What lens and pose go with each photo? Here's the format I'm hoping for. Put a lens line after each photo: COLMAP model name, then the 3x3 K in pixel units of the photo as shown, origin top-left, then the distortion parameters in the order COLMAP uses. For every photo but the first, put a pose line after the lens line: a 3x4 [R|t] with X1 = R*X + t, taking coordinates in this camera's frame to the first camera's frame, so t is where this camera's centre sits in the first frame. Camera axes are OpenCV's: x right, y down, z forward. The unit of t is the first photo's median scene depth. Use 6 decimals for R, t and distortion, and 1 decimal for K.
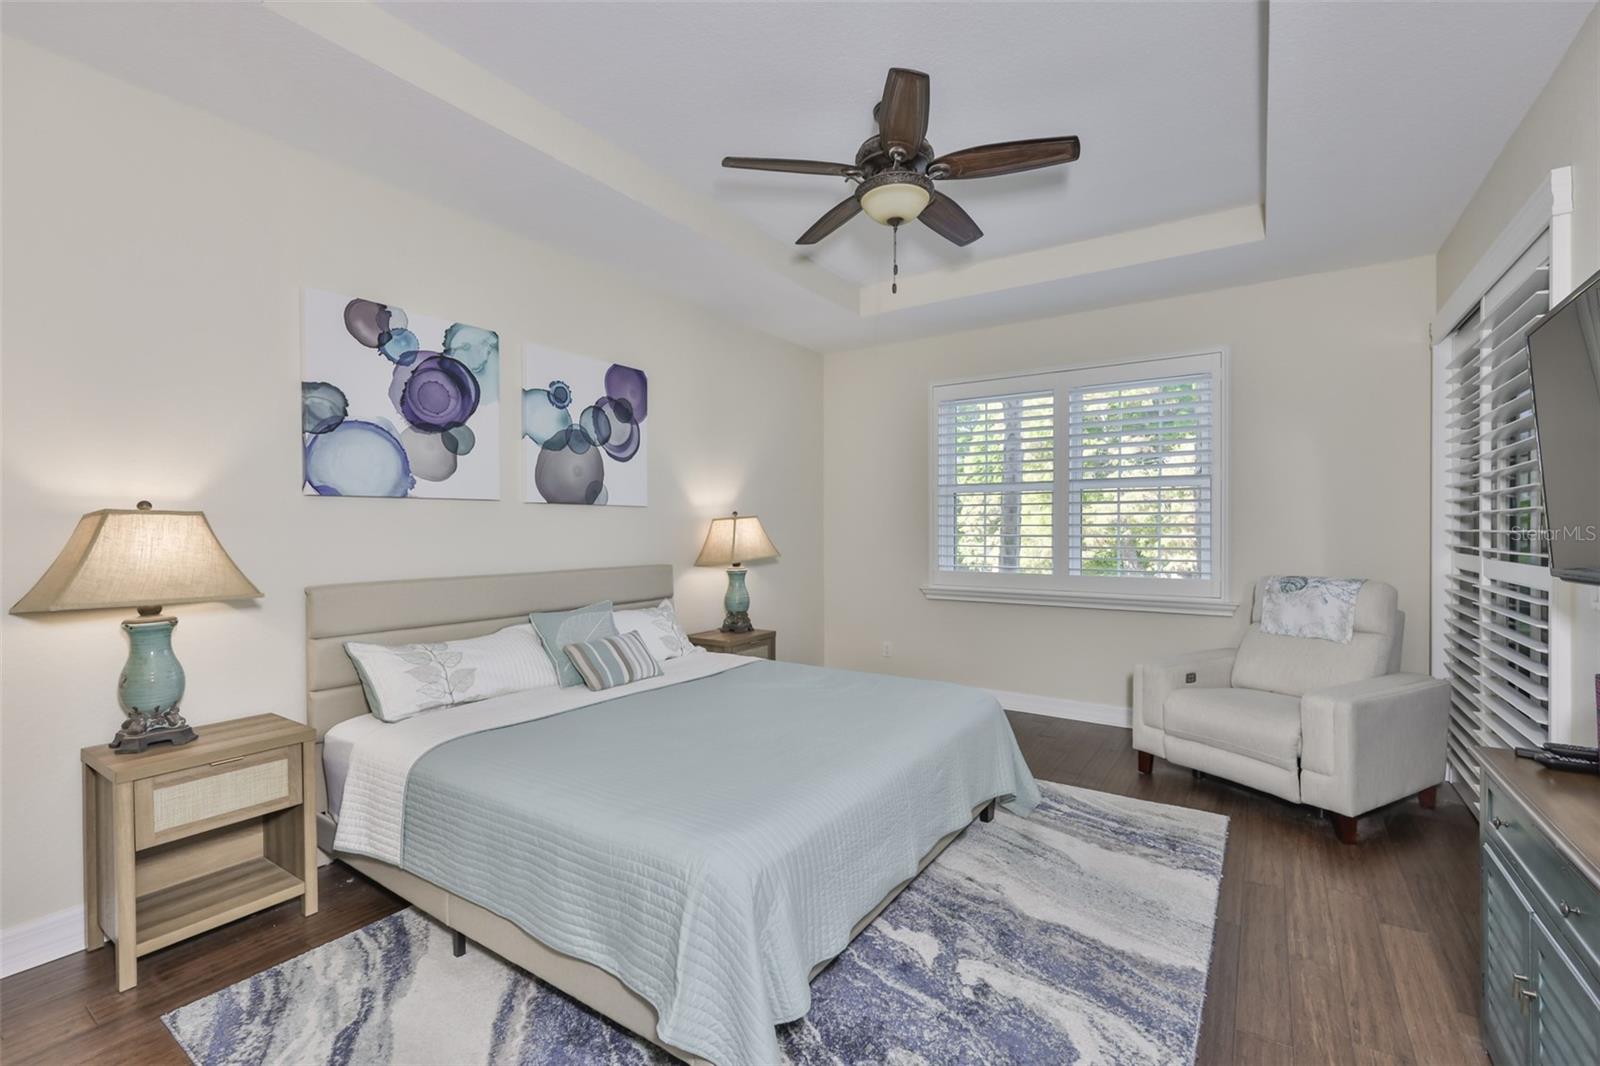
lens RADIAL K [[679.7, 0, 800.8], [0, 679.7, 529.7], [0, 0, 1]] dist [-0.003312, 0.000065]
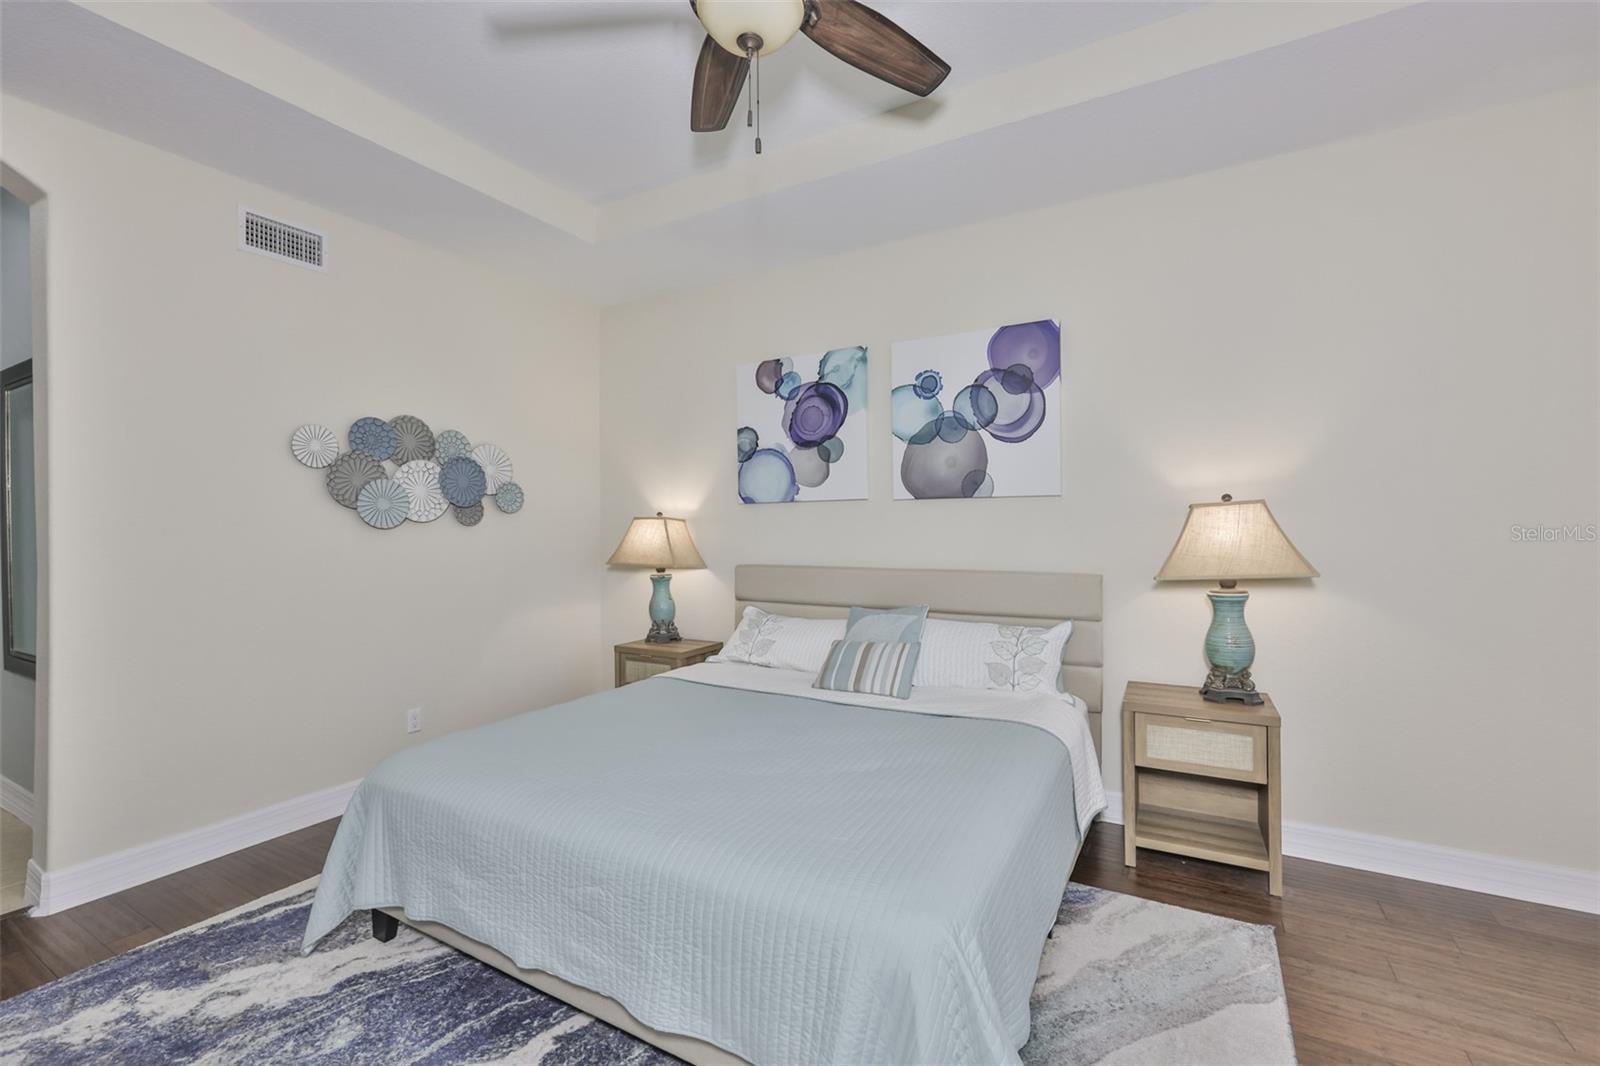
lens RADIAL K [[637.9, 0, 800.0], [0, 637.9, 533.0], [0, 0, 1]] dist [-0.001383, -0.000037]
pose [[0.118263, 0.017078, -0.992835, 0.562157], [0.009494, 0.999787, 0.018329, -0.008654], [0.992937, -0.011593, 0.118075, 0.771965]]
